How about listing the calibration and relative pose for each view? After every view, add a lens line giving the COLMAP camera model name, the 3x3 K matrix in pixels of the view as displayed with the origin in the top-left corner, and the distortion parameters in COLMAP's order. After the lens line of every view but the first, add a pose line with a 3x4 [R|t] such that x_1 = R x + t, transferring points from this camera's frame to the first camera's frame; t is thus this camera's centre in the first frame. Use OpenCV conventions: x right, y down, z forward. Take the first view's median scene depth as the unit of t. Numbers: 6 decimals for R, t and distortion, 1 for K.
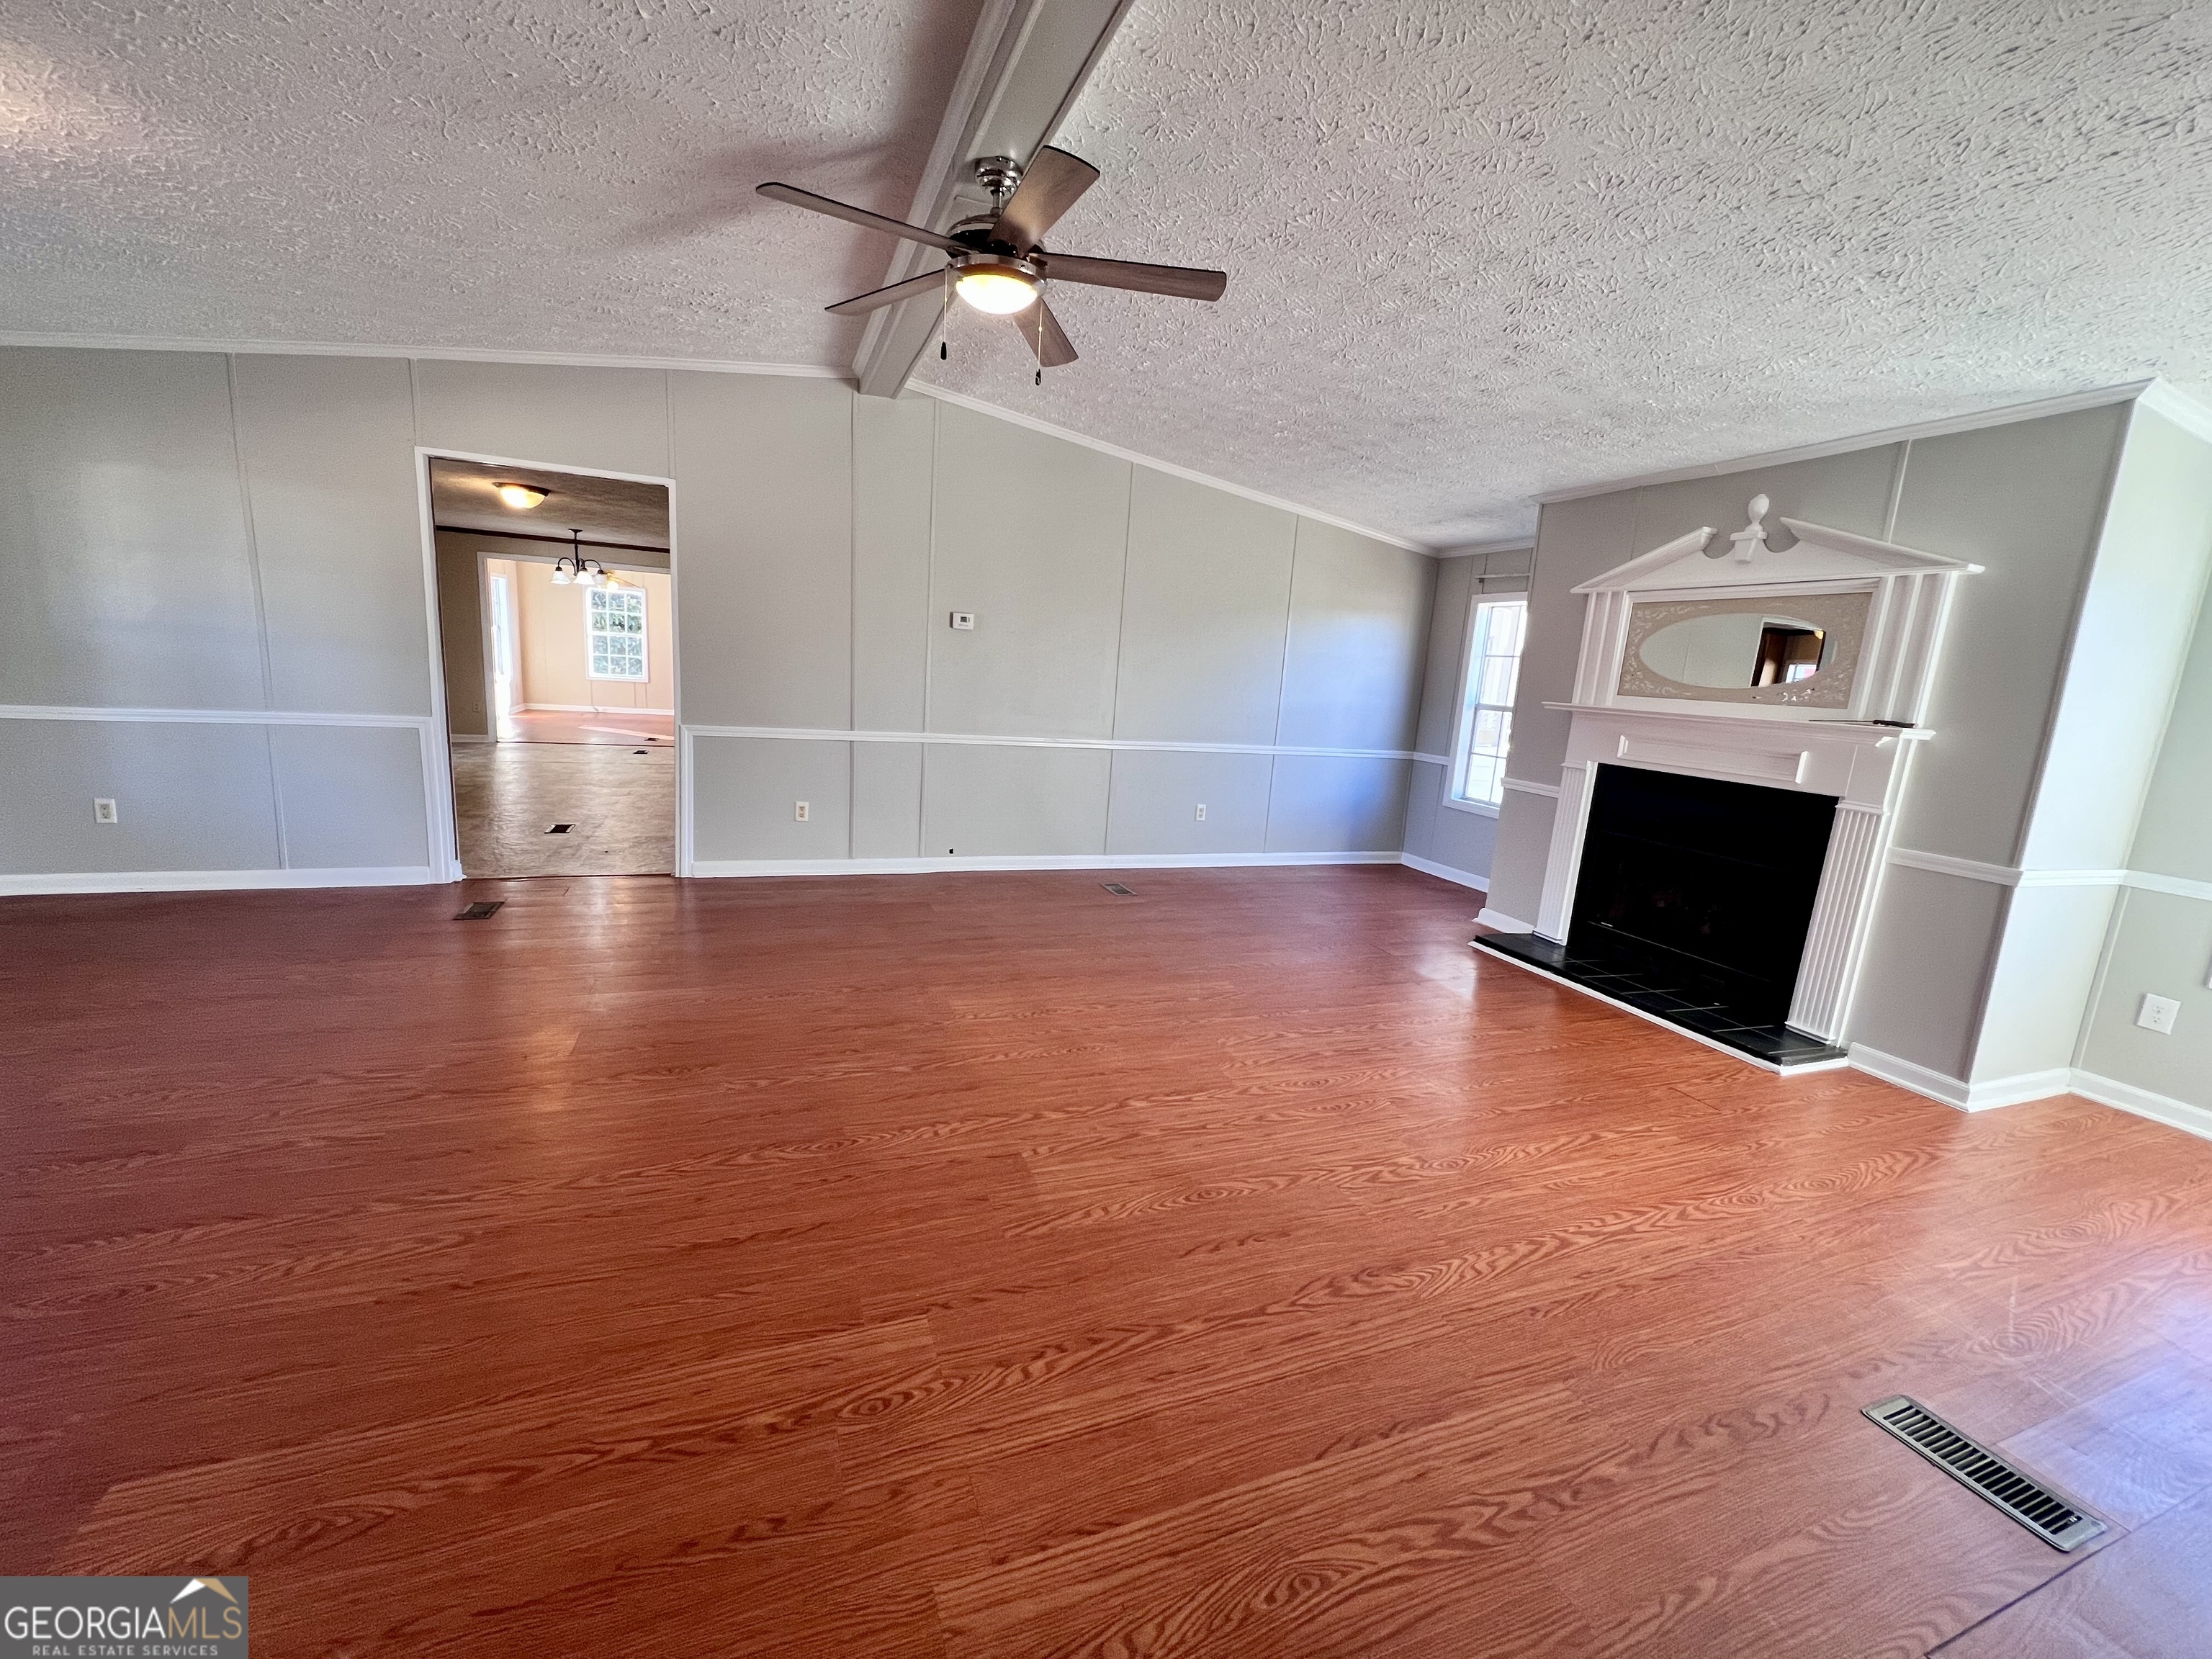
lens RADIAL K [[885.0, 0, 1113.0], [0, 885.0, 842.8], [0, 0, 1]] dist [-0.002107, 0.000893]
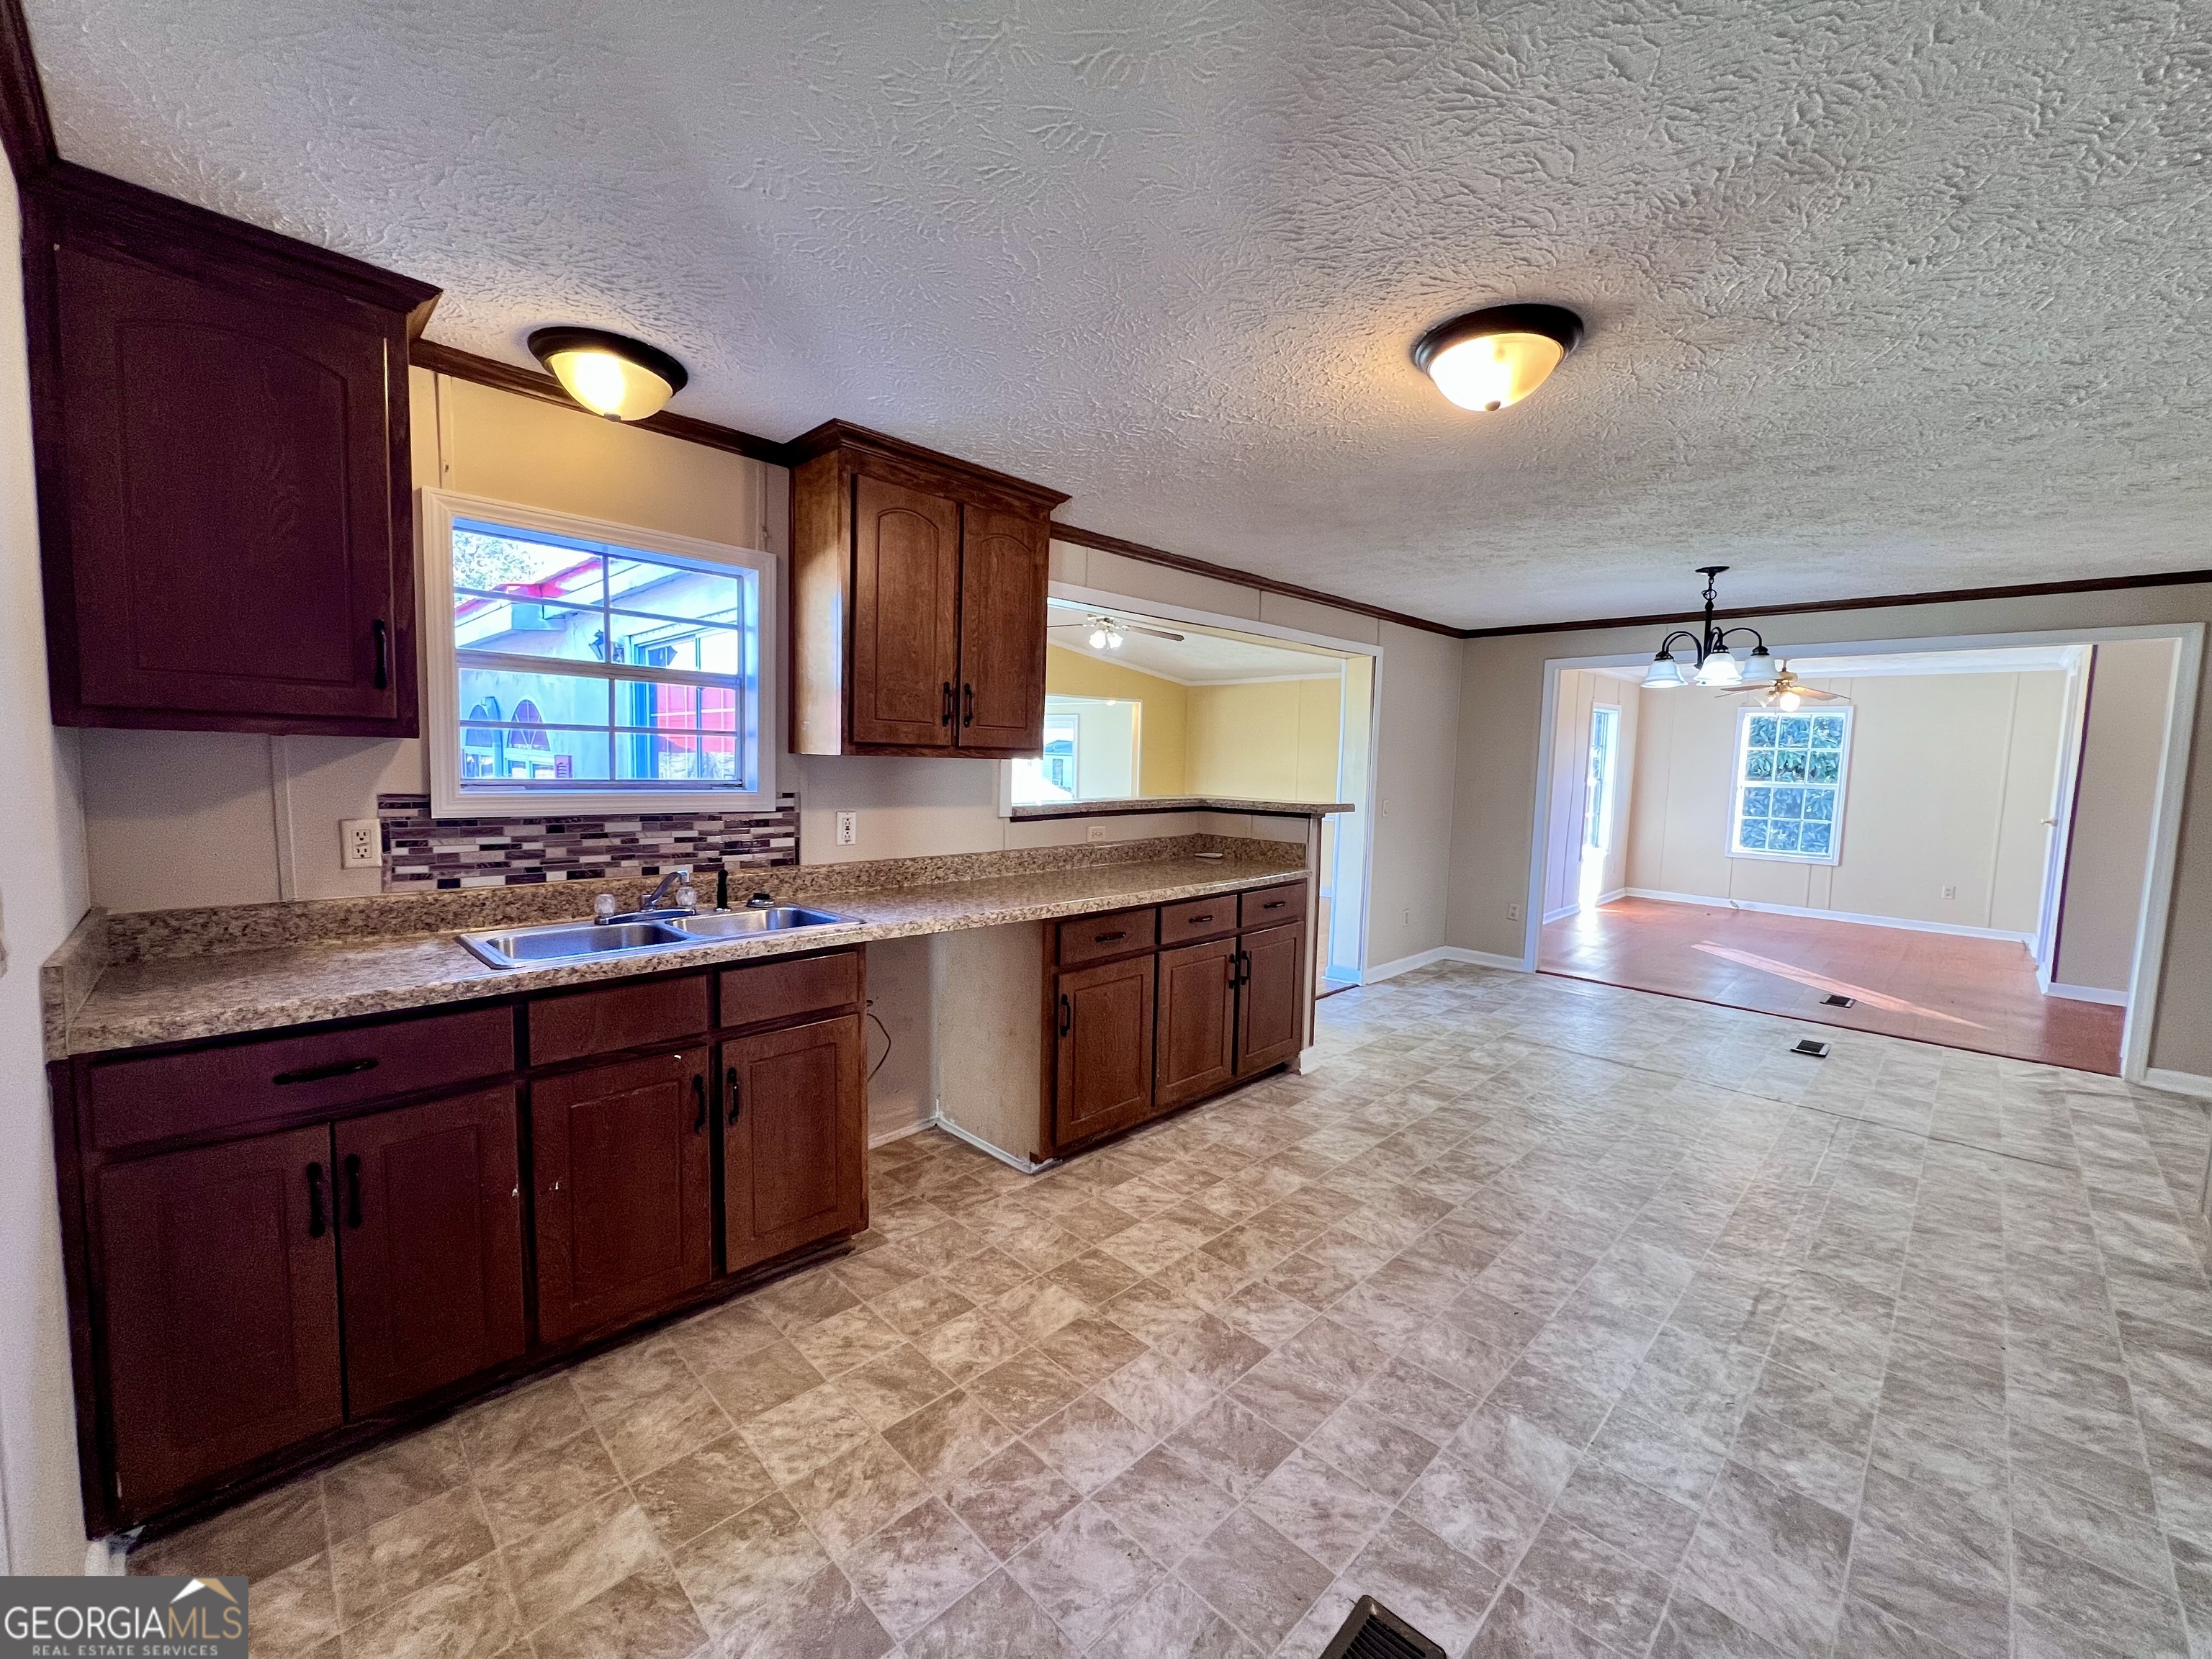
lens RADIAL K [[885.0, 0, 1095.9], [0, 885.0, 837.3], [0, 0, 1]] dist [-0.002107, 0.000893]
pose [[0.396572, 0.018178, -0.917824, -0.193075], [-0.164339, 0.985059, -0.051498, -0.091679], [0.903174, 0.171257, 0.393634, 0.340097]]
